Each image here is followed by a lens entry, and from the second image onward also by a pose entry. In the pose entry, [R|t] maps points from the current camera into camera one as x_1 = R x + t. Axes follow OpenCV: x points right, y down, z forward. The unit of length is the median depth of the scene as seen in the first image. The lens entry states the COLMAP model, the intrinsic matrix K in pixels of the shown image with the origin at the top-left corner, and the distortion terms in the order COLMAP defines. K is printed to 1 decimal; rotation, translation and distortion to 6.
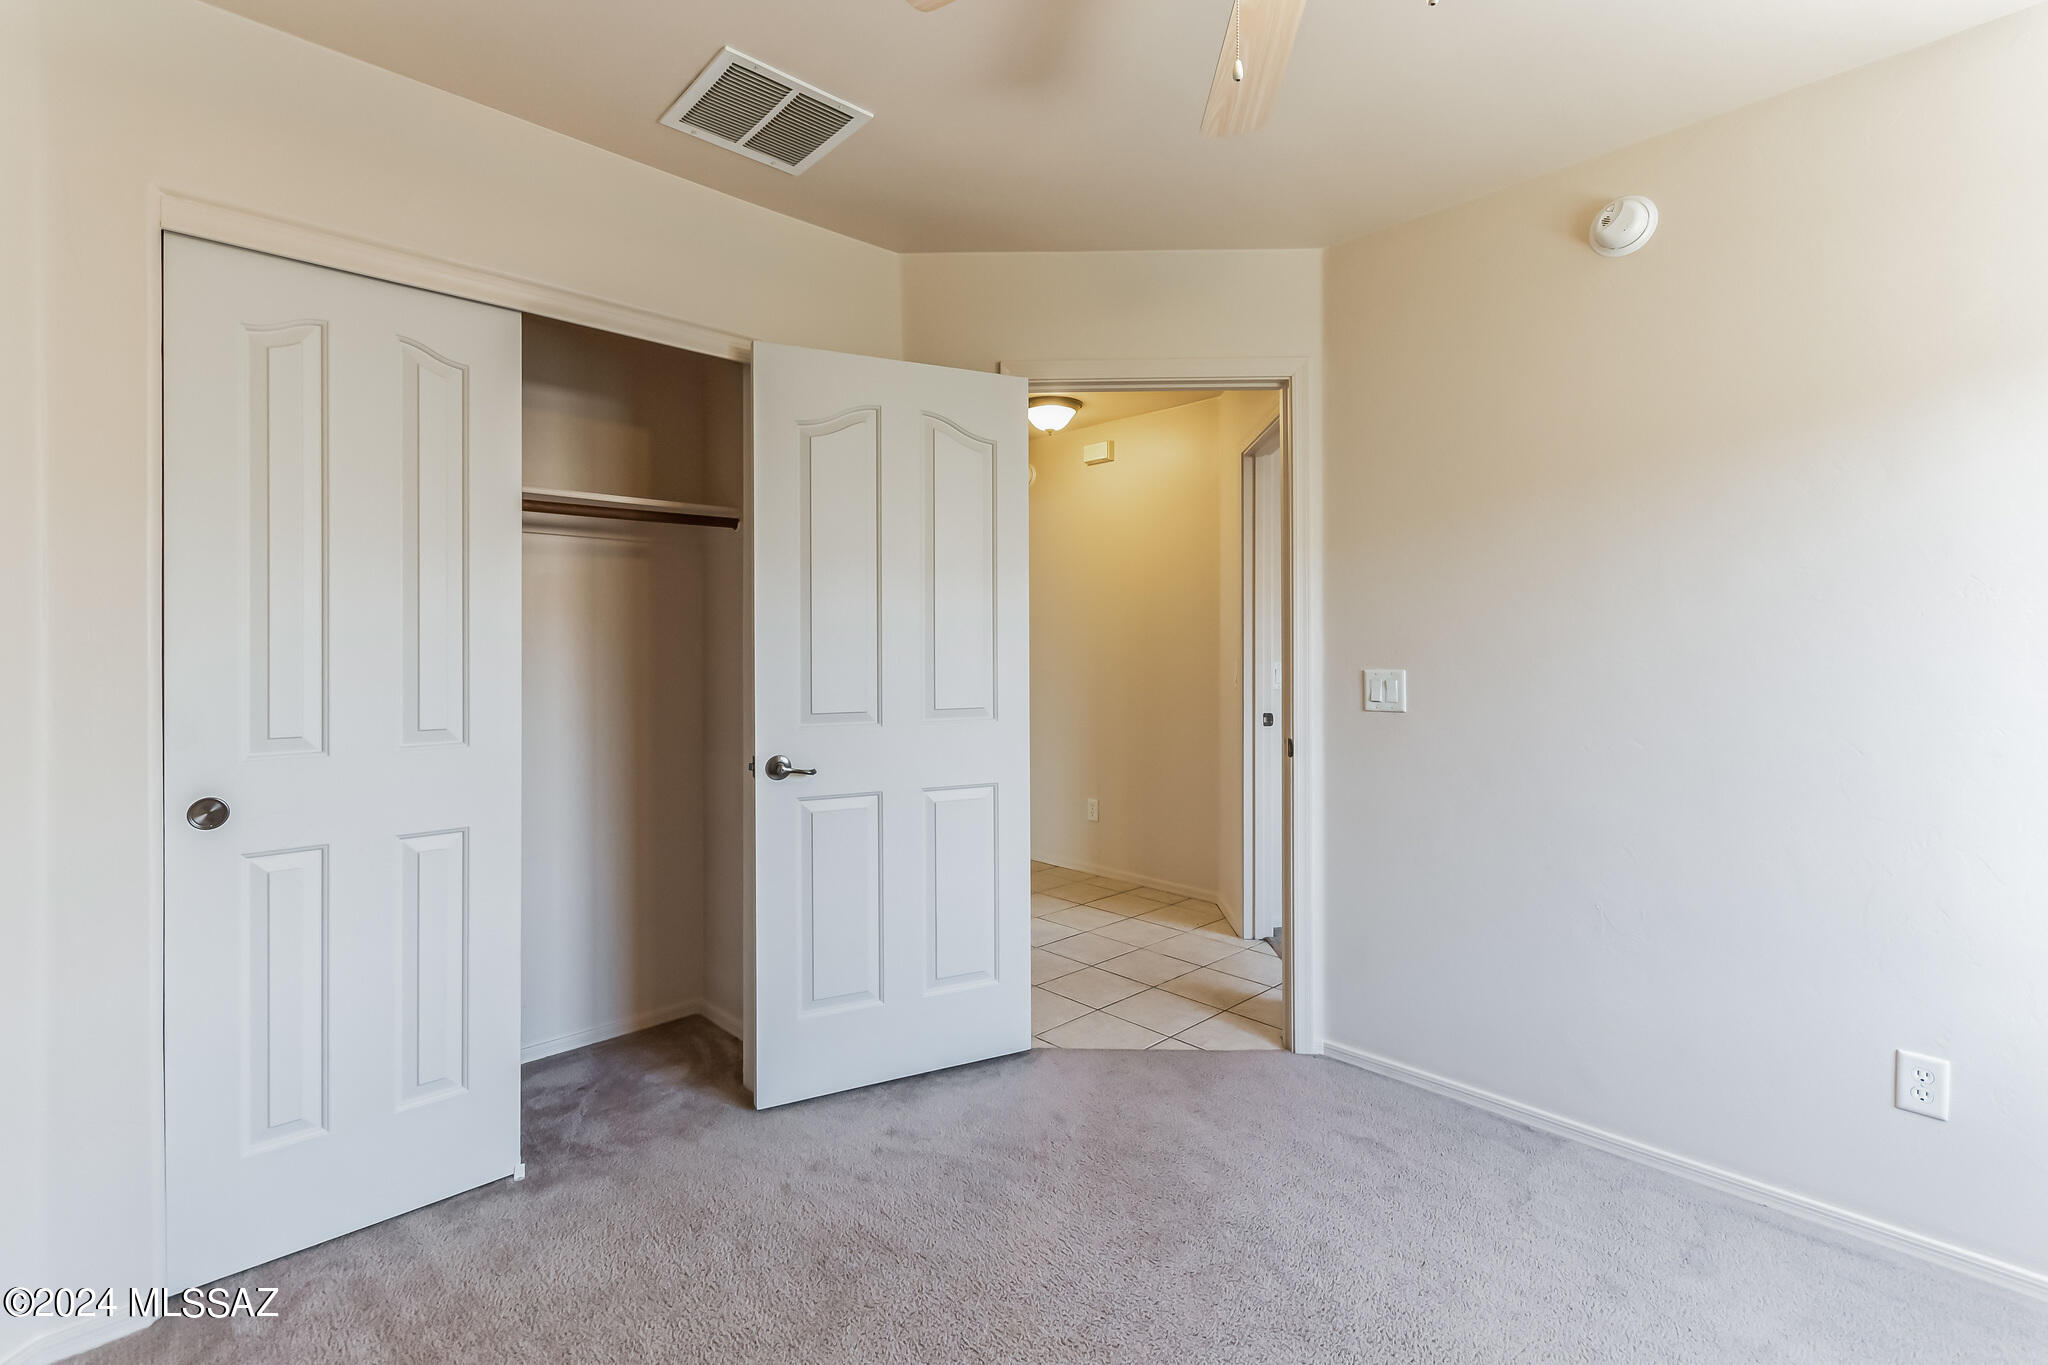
lens RADIAL K [[908.3, 0, 1026.6], [0, 908.3, 662.8], [0, 0, 1]] dist [-0.001274, -0.000407]
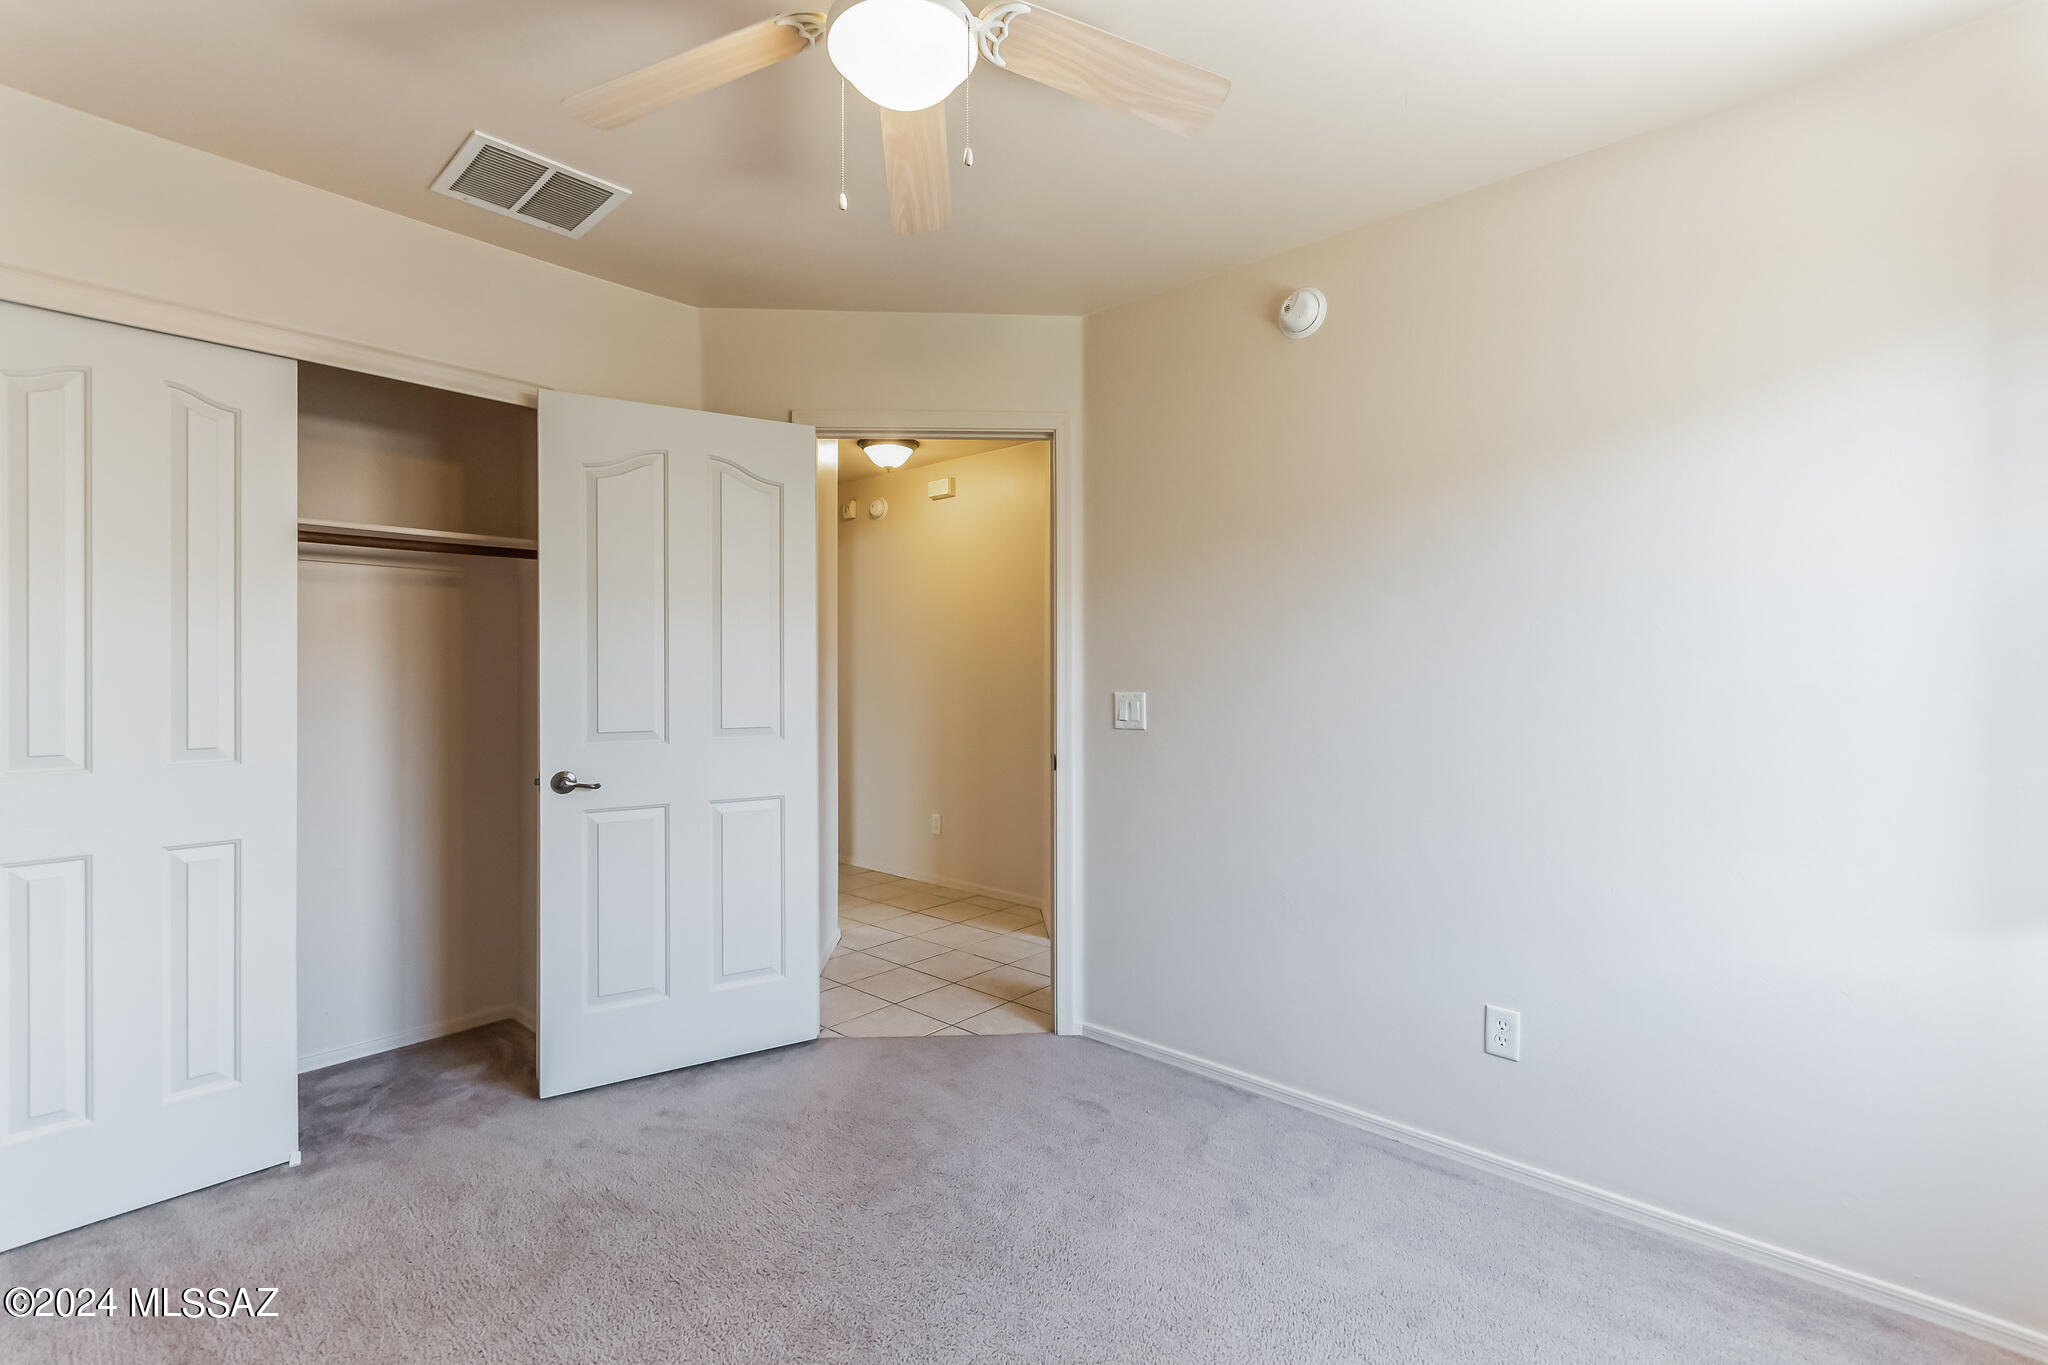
lens RADIAL K [[890.3, 0, 1016.1], [0, 890.3, 685.8], [0, 0, 1]] dist [0.001138, -0.003921]
pose [[0.996597, 0.000071, 0.082426, 0.181822], [-0.000058, 1.000000, -0.000166, -0.000095], [-0.082426, 0.000161, 0.996597, -0.105846]]
